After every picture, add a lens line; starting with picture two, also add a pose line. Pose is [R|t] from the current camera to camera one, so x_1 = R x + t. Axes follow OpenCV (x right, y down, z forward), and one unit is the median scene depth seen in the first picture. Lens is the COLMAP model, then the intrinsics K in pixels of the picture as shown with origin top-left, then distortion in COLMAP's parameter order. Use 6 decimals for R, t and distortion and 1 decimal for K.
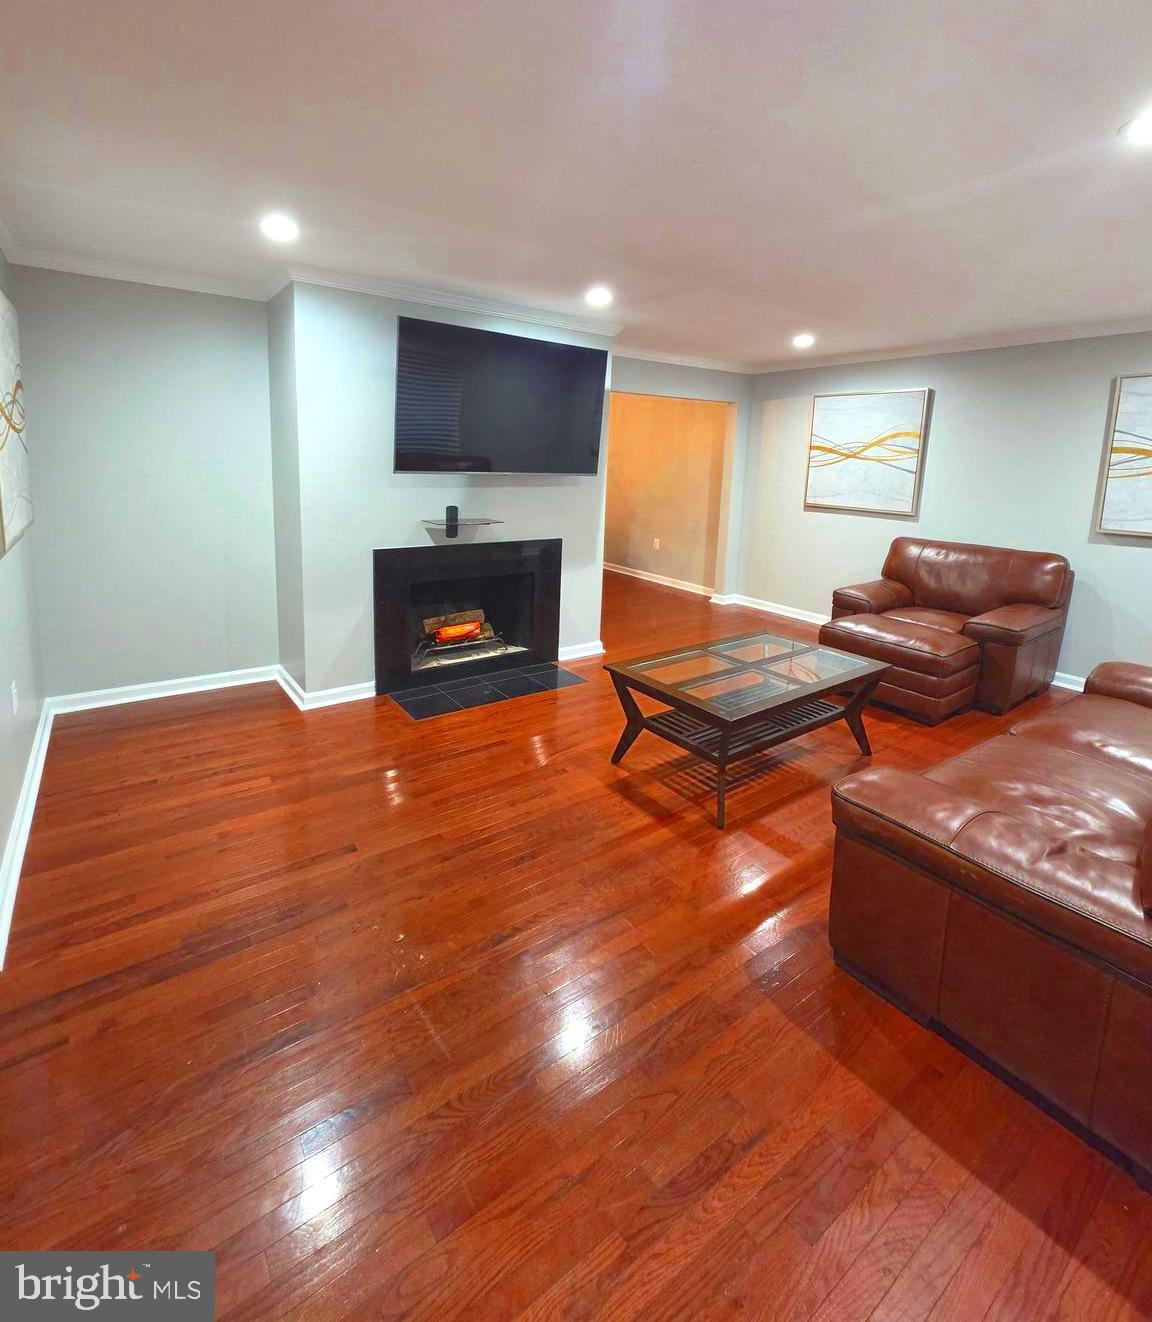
lens RADIAL K [[607.0, 0, 573.4], [0, 607.0, 660.6], [0, 0, 1]] dist [0.000998, -0.000608]
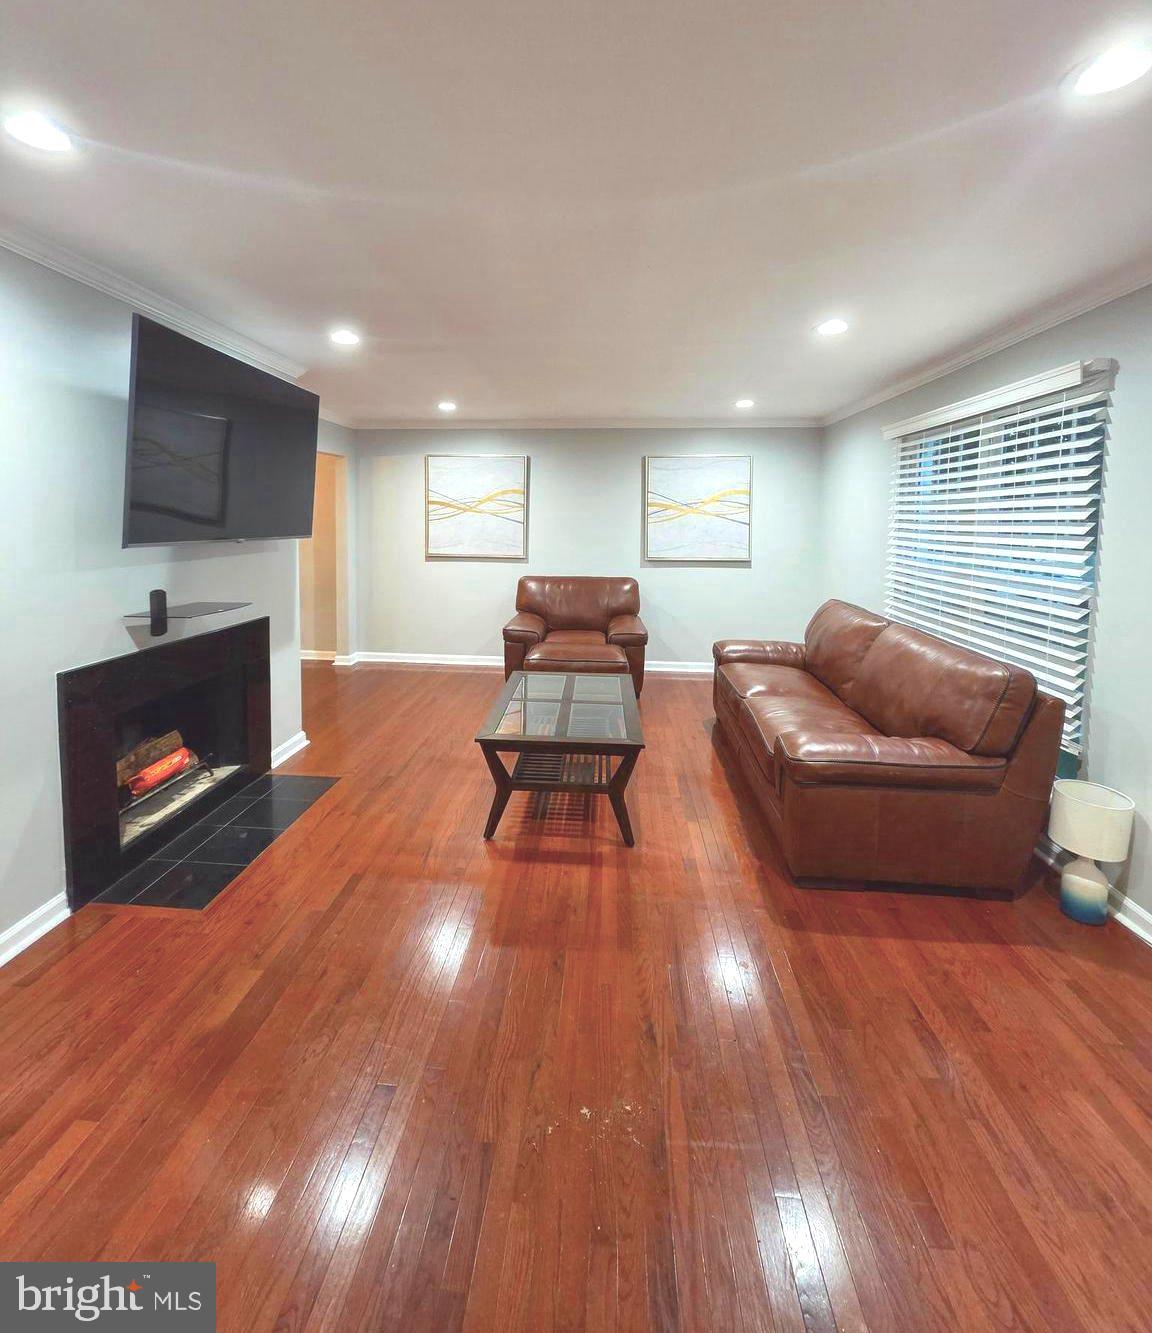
lens RADIAL K [[612.1, 0, 571.3], [0, 612.1, 668.0], [0, 0, 1]] dist [0.000998, -0.000608]
pose [[0.640269, -0.202622, 0.740945, -0.377342], [0.251699, 0.966671, 0.046850, -0.073864], [-0.725743, 0.156499, 0.669929, 0.186410]]
